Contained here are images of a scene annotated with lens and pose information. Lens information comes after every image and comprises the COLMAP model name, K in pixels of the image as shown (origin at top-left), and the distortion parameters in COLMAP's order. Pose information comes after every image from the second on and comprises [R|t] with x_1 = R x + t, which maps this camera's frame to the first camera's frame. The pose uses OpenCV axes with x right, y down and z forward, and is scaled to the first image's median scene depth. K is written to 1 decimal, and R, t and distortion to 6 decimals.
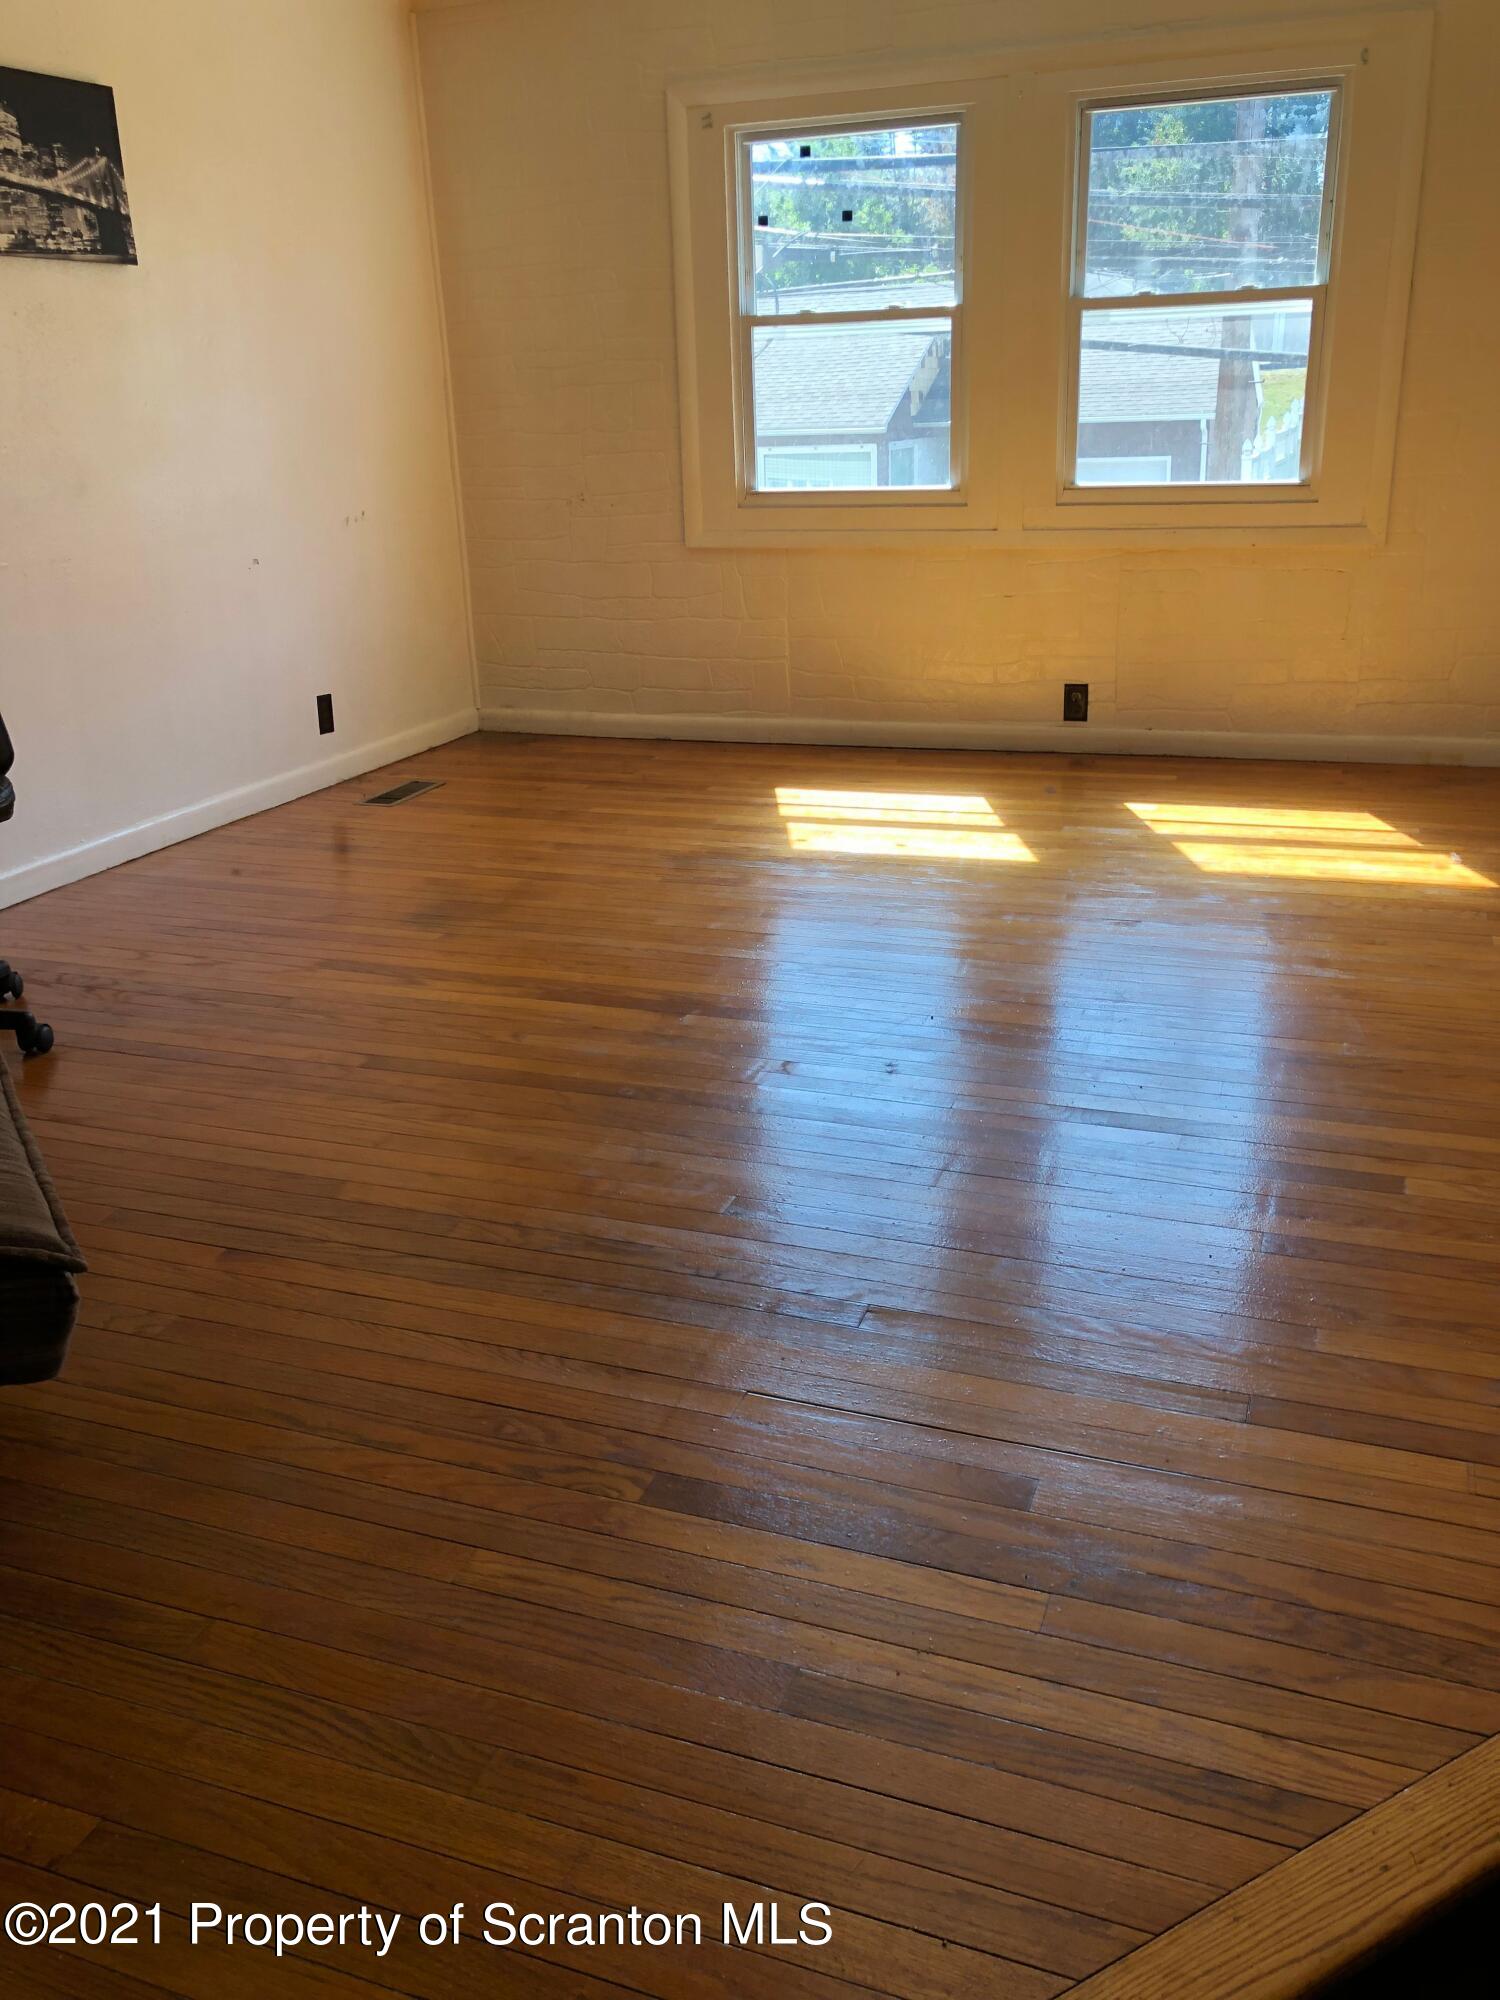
lens RADIAL K [[1614.3, 0, 750.0], [0, 1614.3, 1000.0], [0, 0, 1]] dist [0.039744, -0.031790]
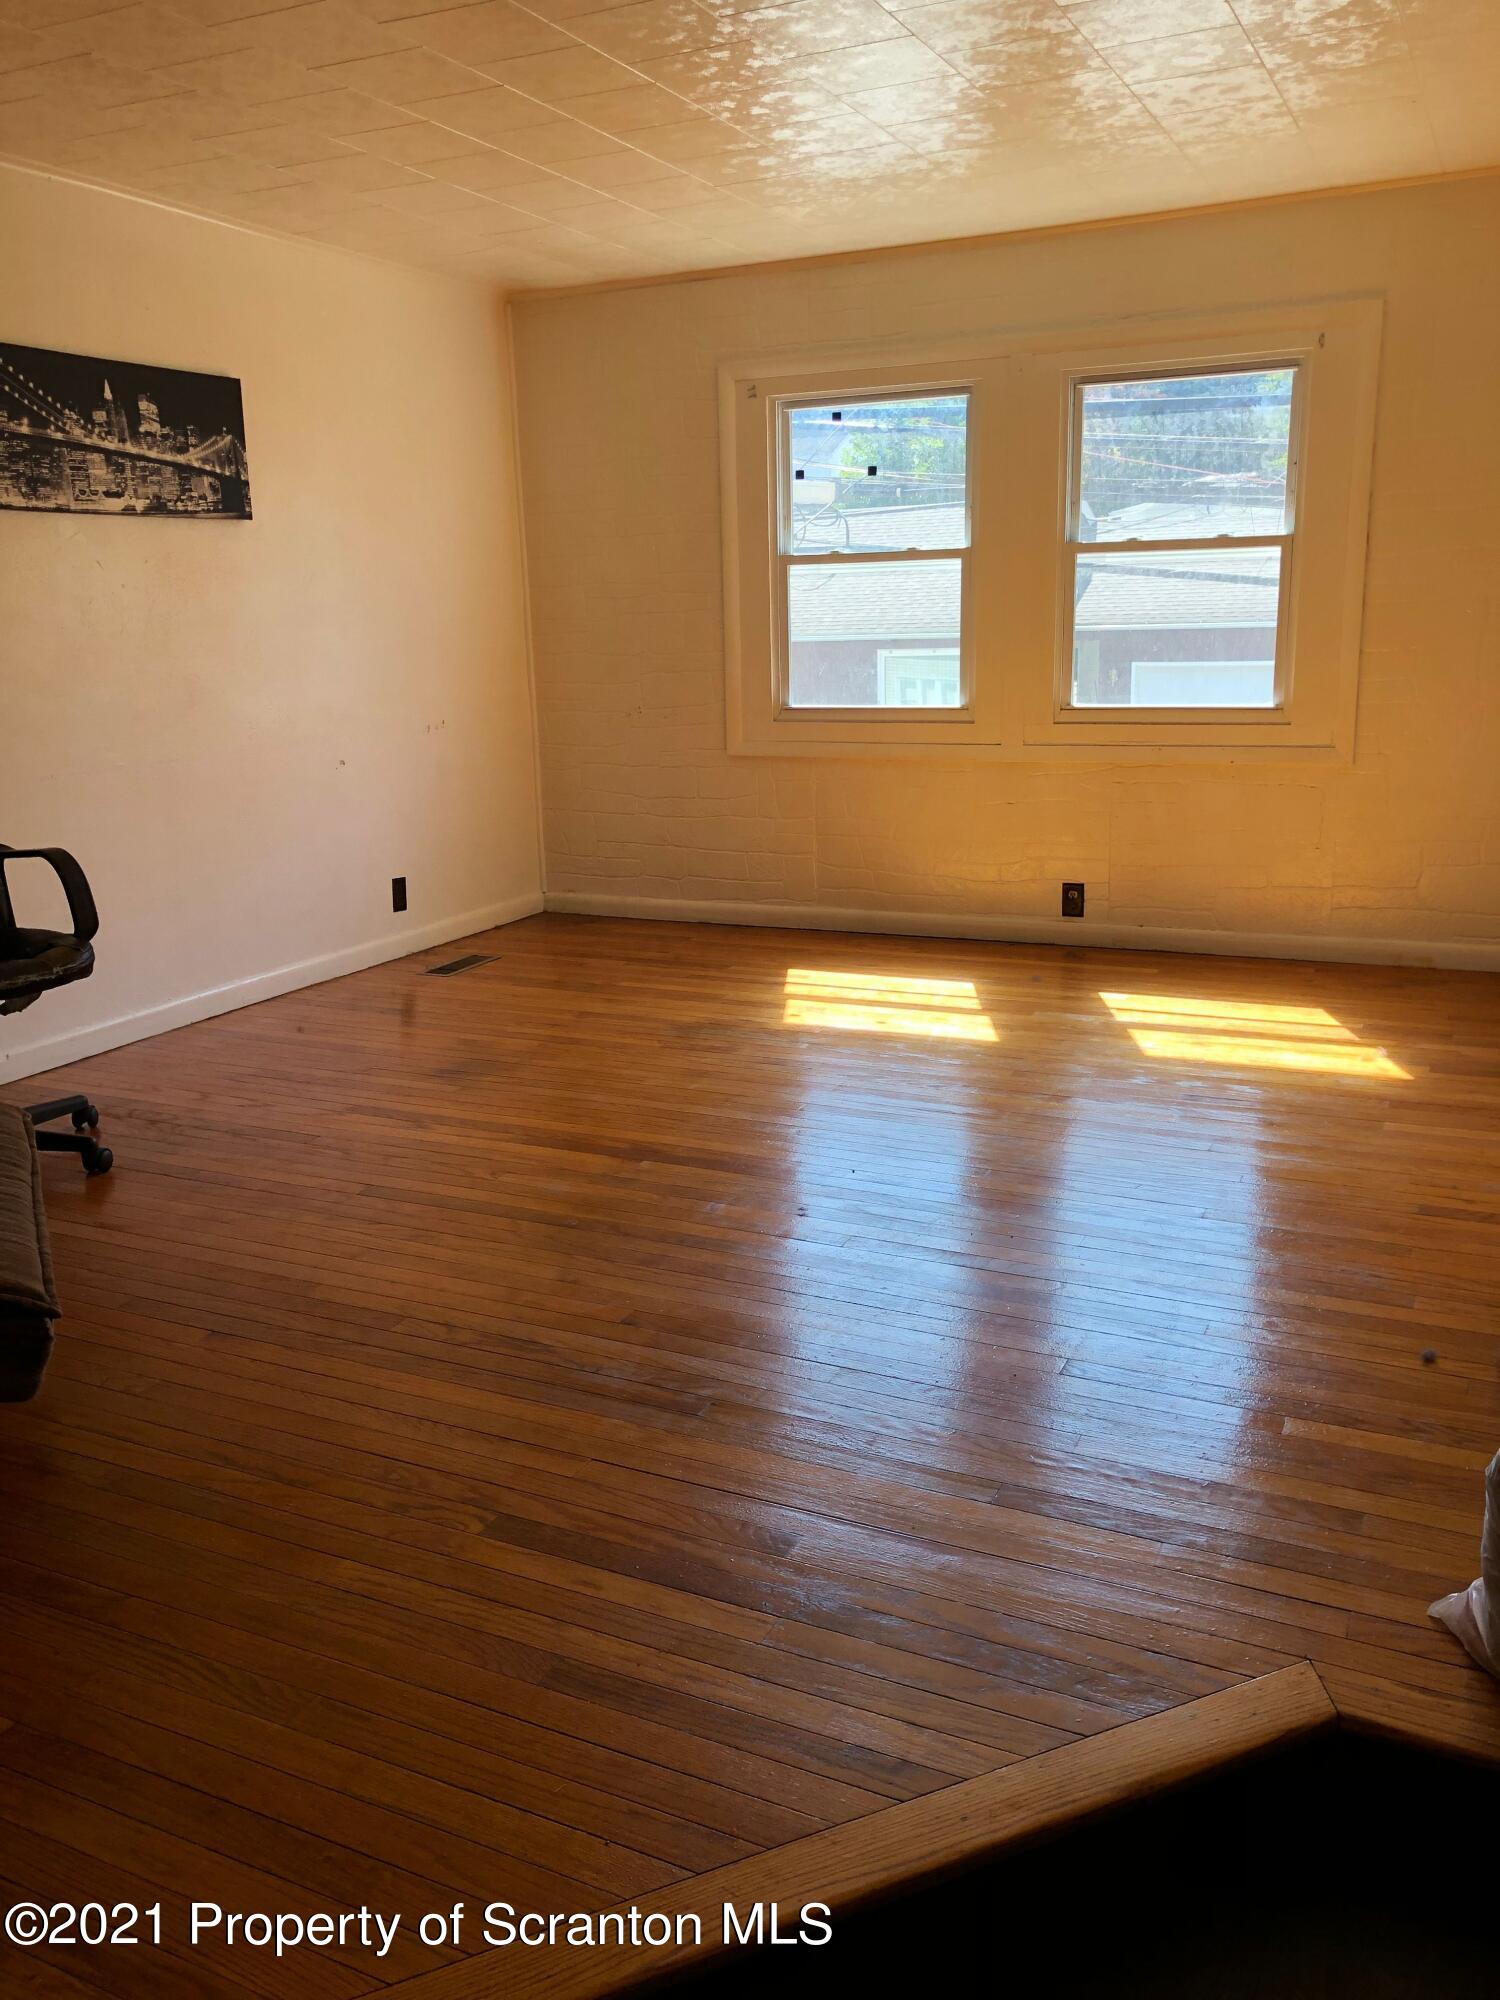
lens RADIAL K [[1637.8, 0, 745.0], [0, 1637.8, 1022.6], [0, 0, 1]] dist [0.029664, -0.008201]
pose [[0.994680, 0.031286, -0.098148, 0.119012], [-0.040792, 0.994507, -0.096394, 0.016456], [0.094593, 0.099885, 0.990492, -0.128693]]
